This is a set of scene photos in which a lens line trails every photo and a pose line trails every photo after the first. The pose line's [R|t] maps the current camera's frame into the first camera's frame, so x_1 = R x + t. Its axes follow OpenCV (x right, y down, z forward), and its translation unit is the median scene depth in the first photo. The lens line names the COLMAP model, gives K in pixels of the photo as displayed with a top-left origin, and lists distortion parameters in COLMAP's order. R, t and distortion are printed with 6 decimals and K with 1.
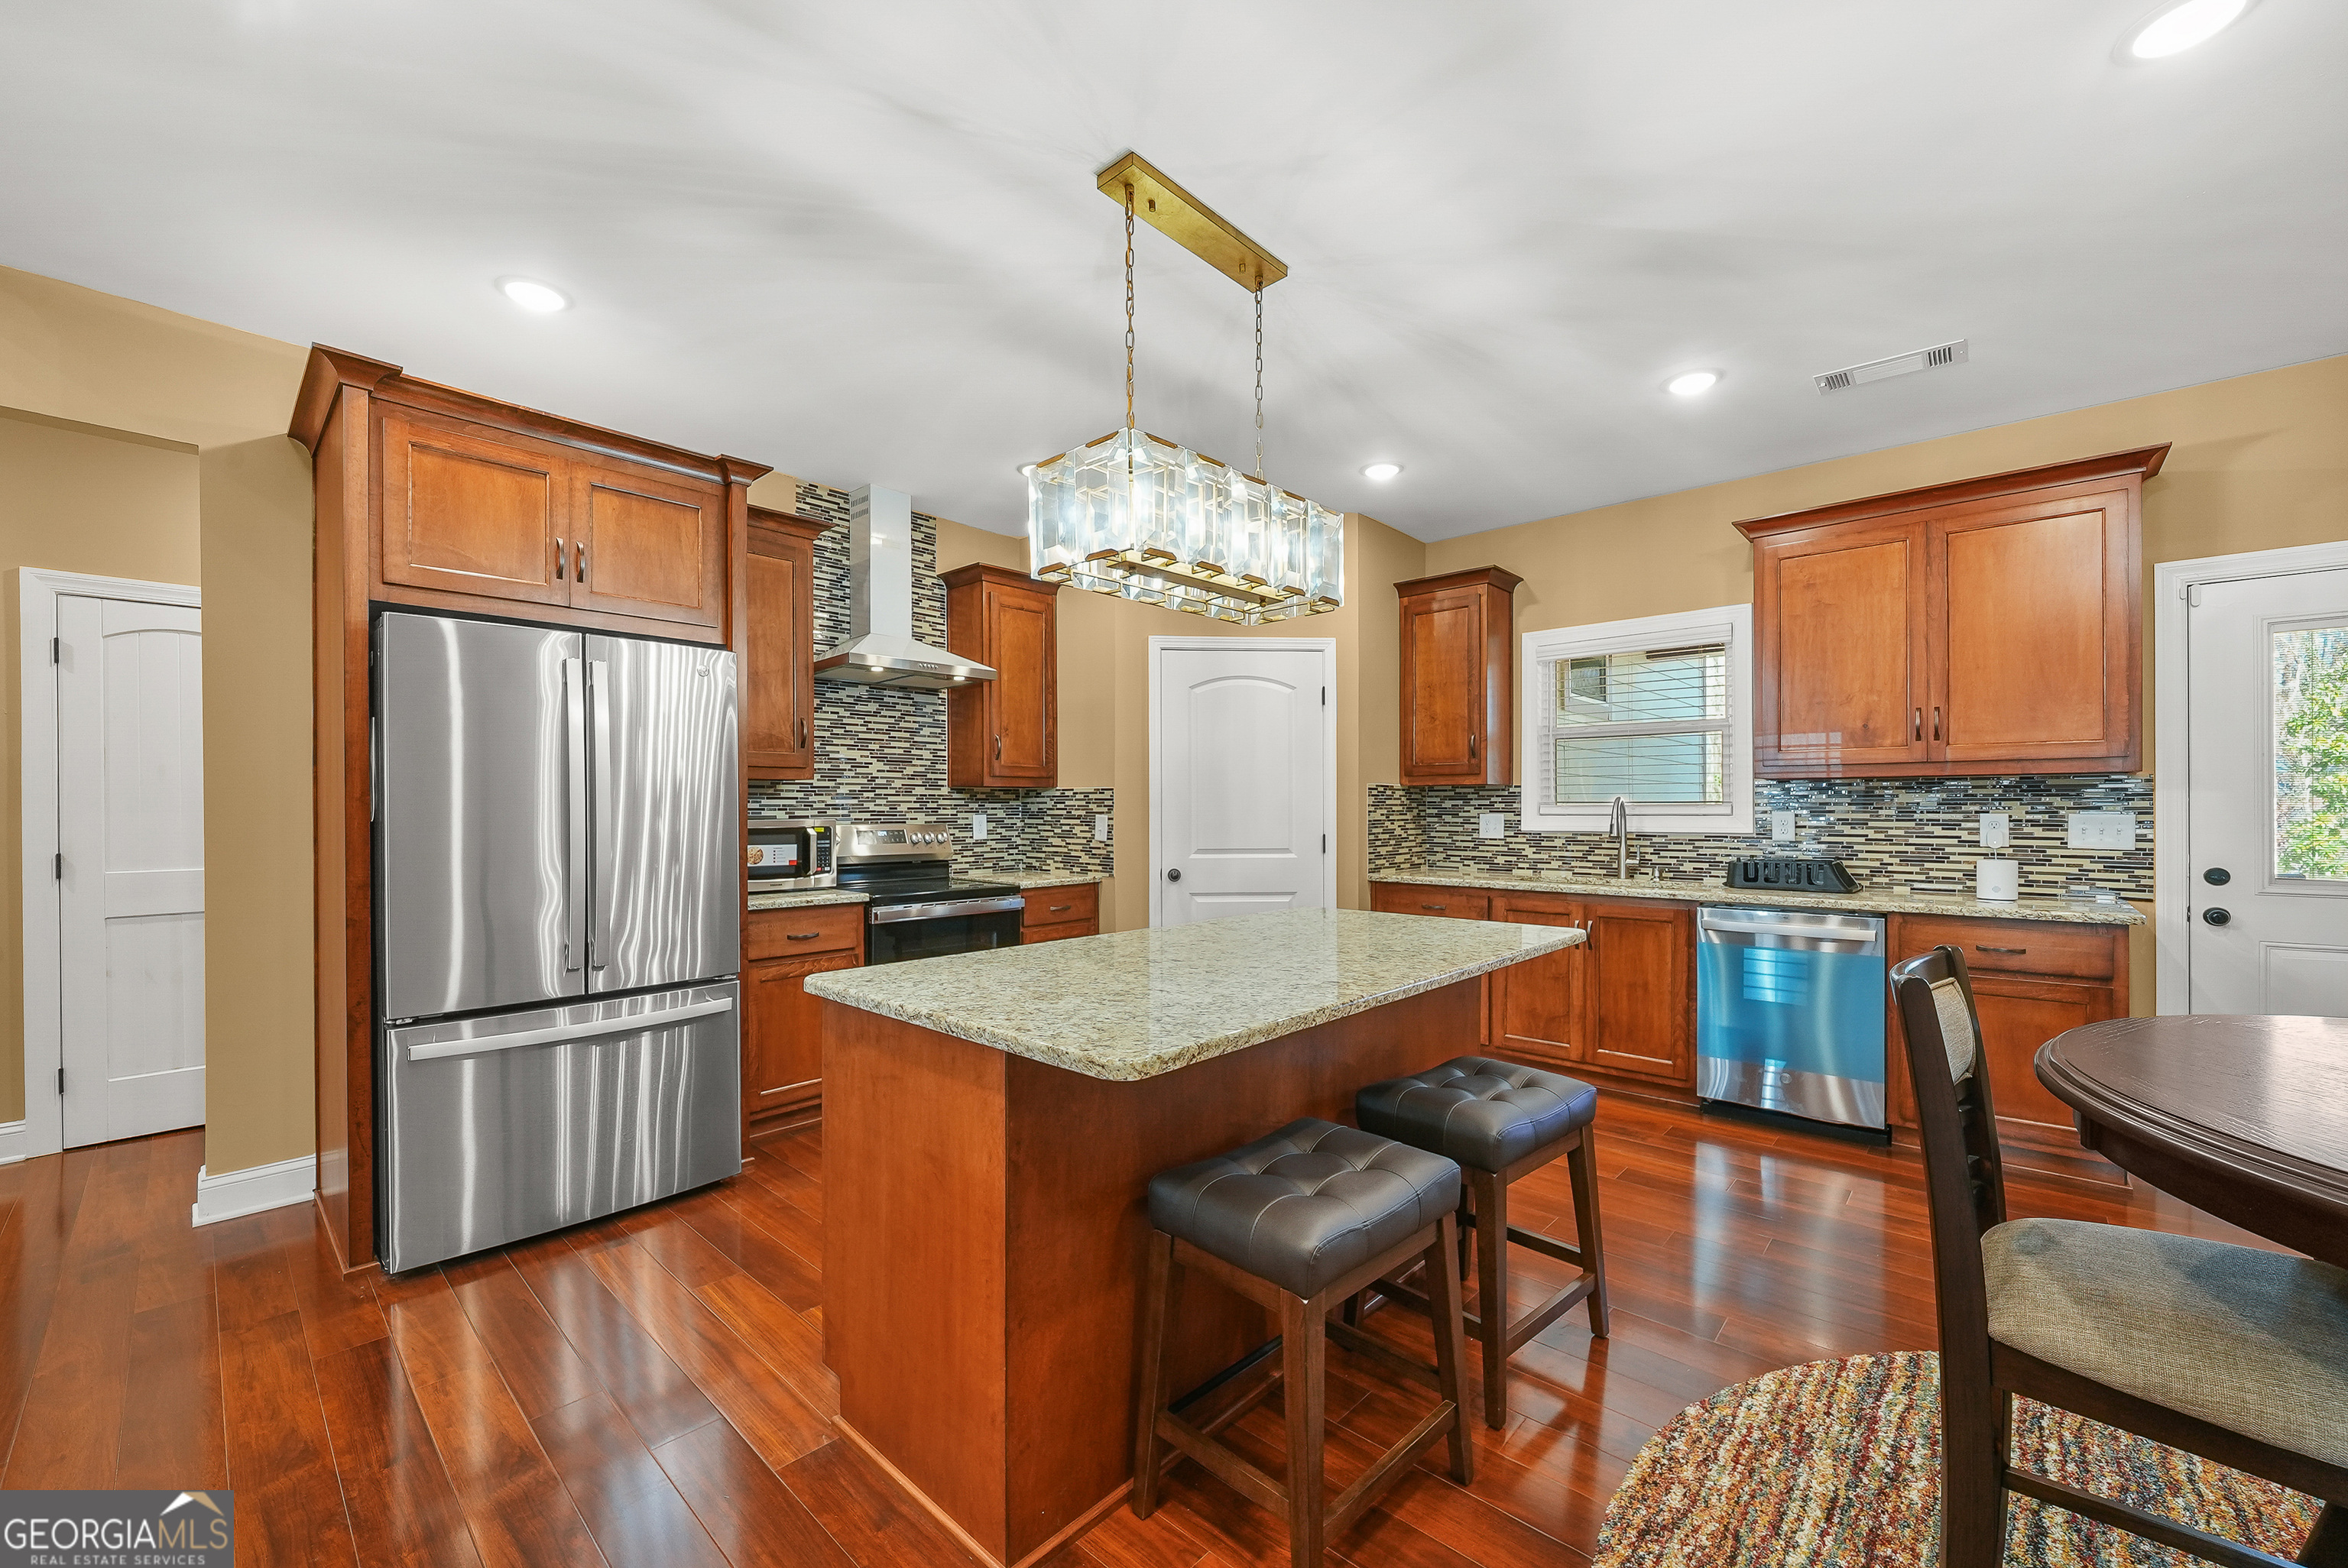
lens RADIAL K [[906.3, 0, 1180.6], [0, 906.3, 810.2], [0, 0, 1]] dist [-0.007470, 0.002553]
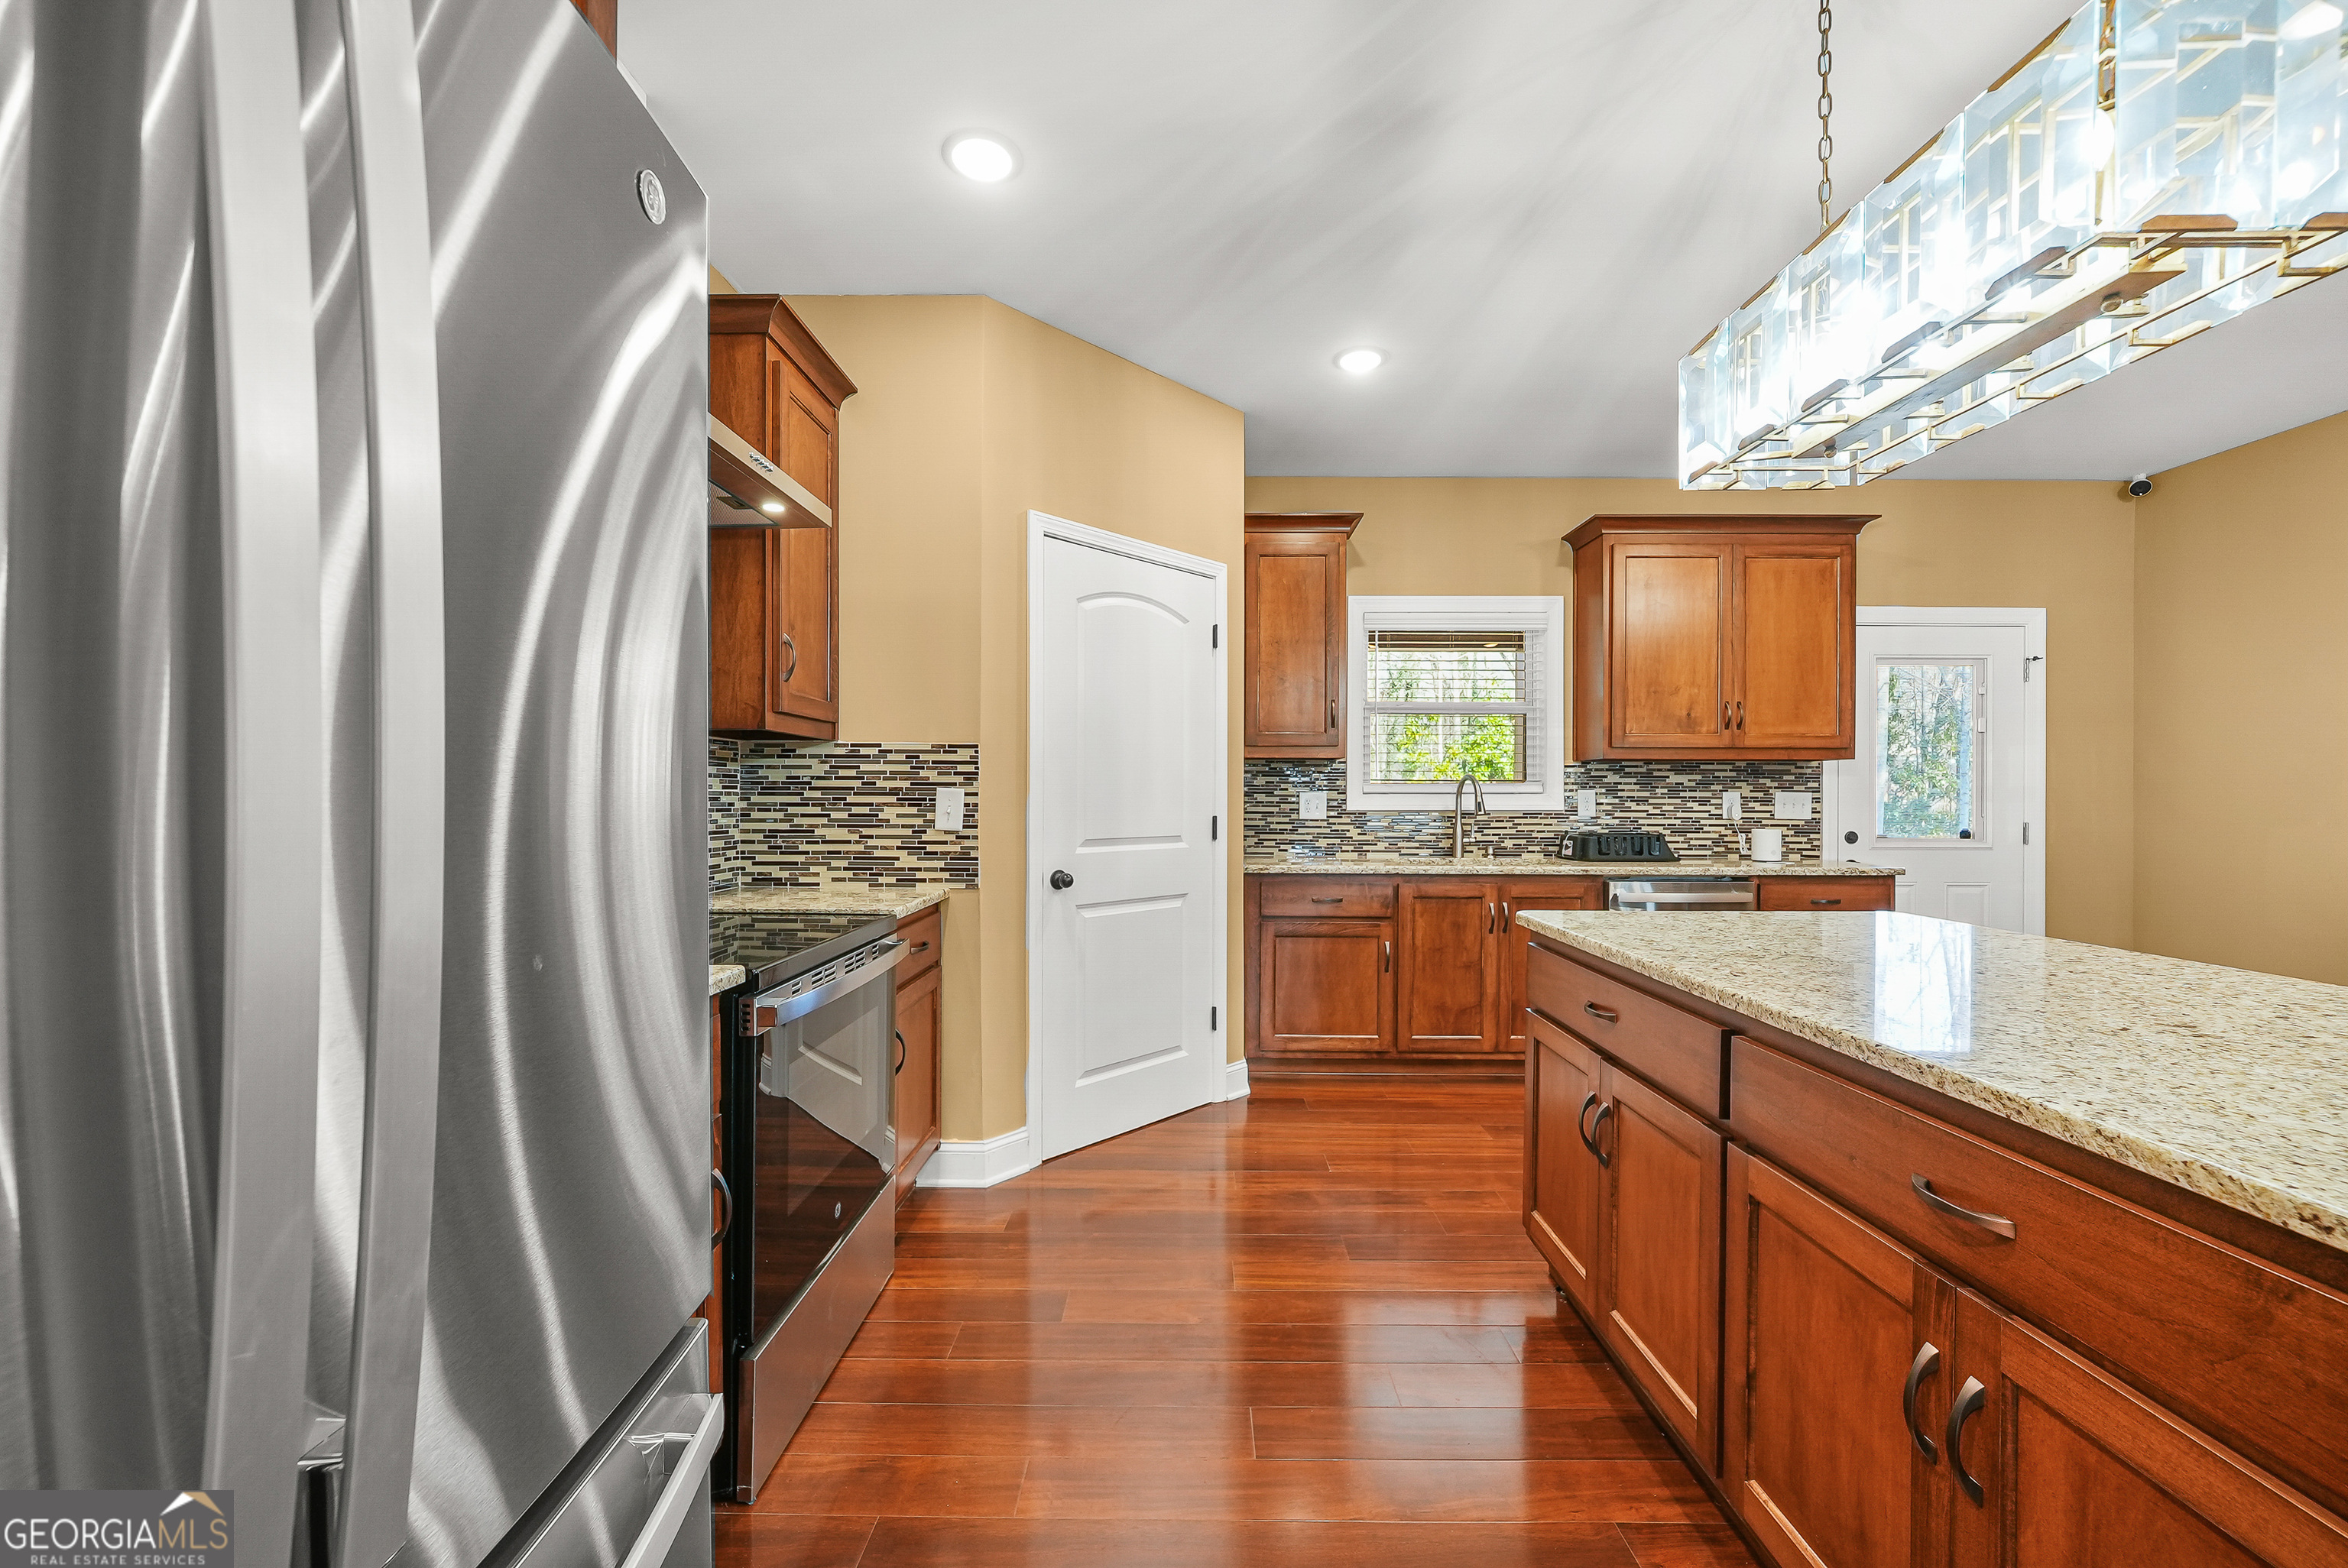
lens RADIAL K [[906.3, 0, 1173.4], [0, 906.3, 802.0], [0, 0, 1]] dist [-0.007470, 0.002553]
pose [[0.746476, 0.000153, 0.665413, -0.424575], [-0.003436, 0.999988, 0.003626, 0.013302], [-0.665404, -0.004993, 0.746467, 0.500227]]
